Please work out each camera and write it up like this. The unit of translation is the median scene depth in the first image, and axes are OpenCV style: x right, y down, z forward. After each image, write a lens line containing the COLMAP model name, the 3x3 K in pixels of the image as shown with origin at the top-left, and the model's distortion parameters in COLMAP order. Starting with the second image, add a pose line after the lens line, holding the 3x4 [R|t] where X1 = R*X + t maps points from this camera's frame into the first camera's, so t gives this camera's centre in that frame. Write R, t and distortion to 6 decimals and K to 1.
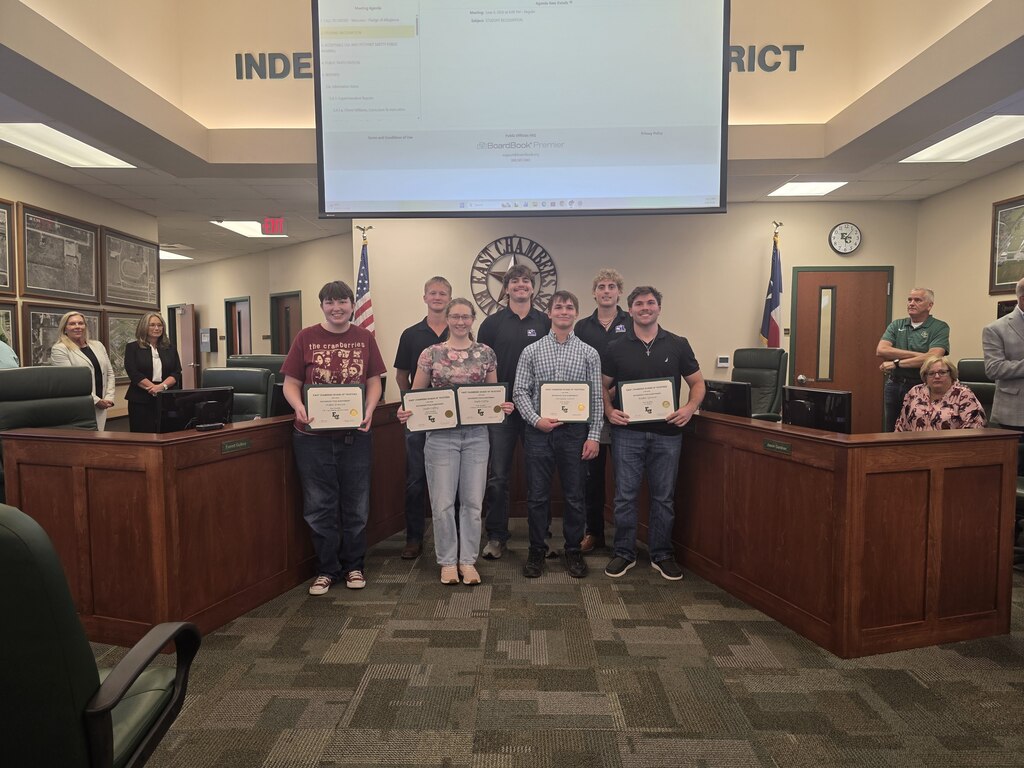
lens RADIAL K [[696.0, 0, 508.2], [0, 696.0, 389.2], [0, 0, 1]] dist [0.041551, -0.032331]
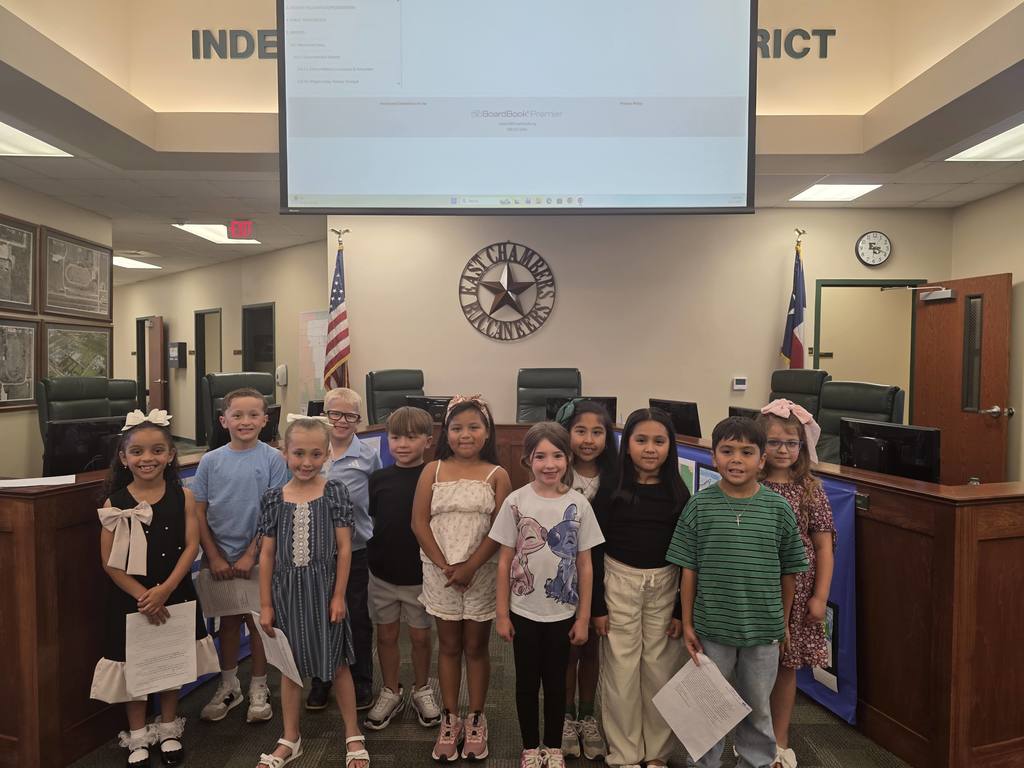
lens RADIAL K [[696.0, 0, 510.7], [0, 696.0, 382.8], [0, 0, 1]] dist [0.041551, -0.032331]
pose [[0.999821, 0.007260, 0.017490, -0.002401], [-0.006674, 0.999422, -0.033340, -0.009021], [-0.017722, 0.033217, 0.999291, 0.113002]]
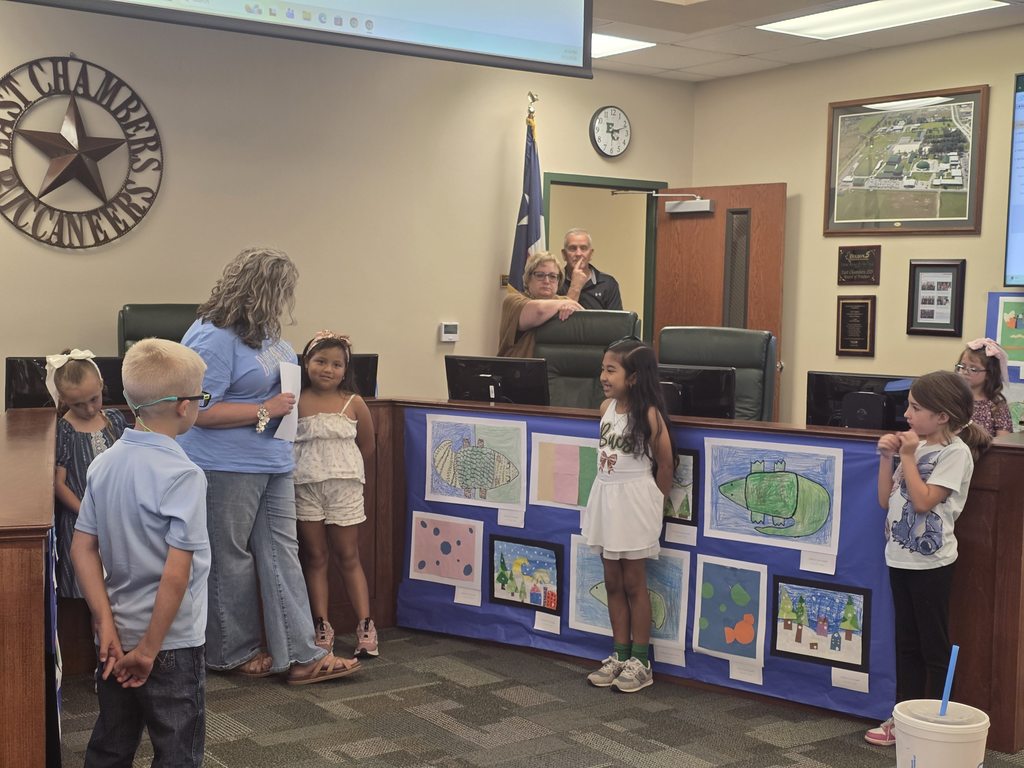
lens RADIAL K [[1376.8, 0, 531.8], [0, 1376.8, 418.4], [0, 0, 1]] dist [0.038302, 0.000000]
pose [[0.794253, -0.033236, 0.606677, -0.329012], [0.017713, 0.999345, 0.031557, -0.003594], [-0.607329, -0.014319, 0.794322, 0.083152]]
